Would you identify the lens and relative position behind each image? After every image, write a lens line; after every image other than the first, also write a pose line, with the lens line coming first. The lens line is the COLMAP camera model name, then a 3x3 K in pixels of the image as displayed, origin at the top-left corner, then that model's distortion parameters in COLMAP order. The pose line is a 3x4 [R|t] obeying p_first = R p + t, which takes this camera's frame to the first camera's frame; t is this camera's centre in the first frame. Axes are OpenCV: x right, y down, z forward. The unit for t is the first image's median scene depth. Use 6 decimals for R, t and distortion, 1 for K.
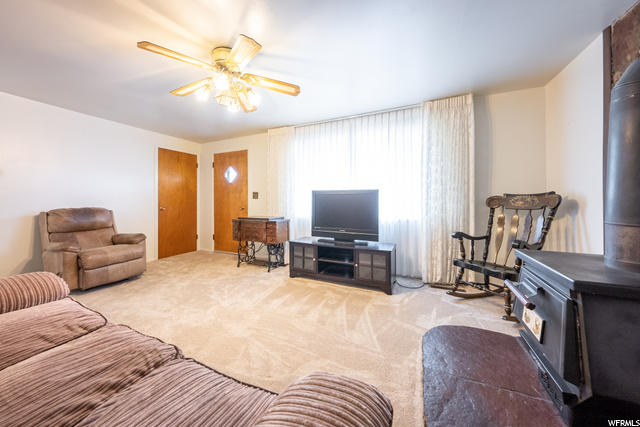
lens RADIAL K [[221.1, 0, 323.4], [0, 221.1, 210.8], [0, 0, 1]] dist [-0.002656, -0.000140]
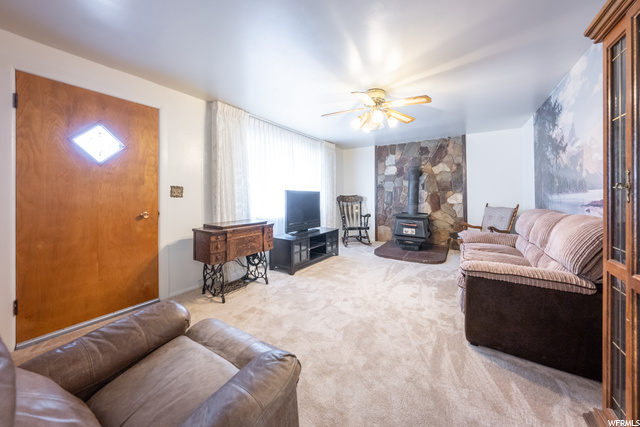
lens RADIAL K [[230.0, 0, 321.2], [0, 230.0, 194.5], [0, 0, 1]] dist [-0.000726, -0.000039]
pose [[0.151594, 0.000925, 0.988442, -1.155740], [0.029902, 0.999538, -0.005521, -0.061915], [-0.987990, 0.030393, 0.151496, 0.689298]]
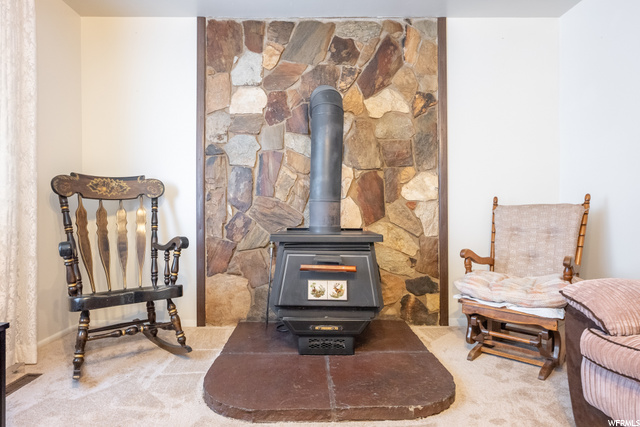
lens RADIAL K [[399.3, 0, 320.0], [0, 399.3, 213.5], [0, 0, 1]] dist [-0.032666, 0.000185]
pose [[-0.419413, -0.007732, 0.907763, -0.305314], [0.027553, 0.999395, 0.021243, 0.020908], [-0.907378, 0.033921, -0.418946, 0.683506]]
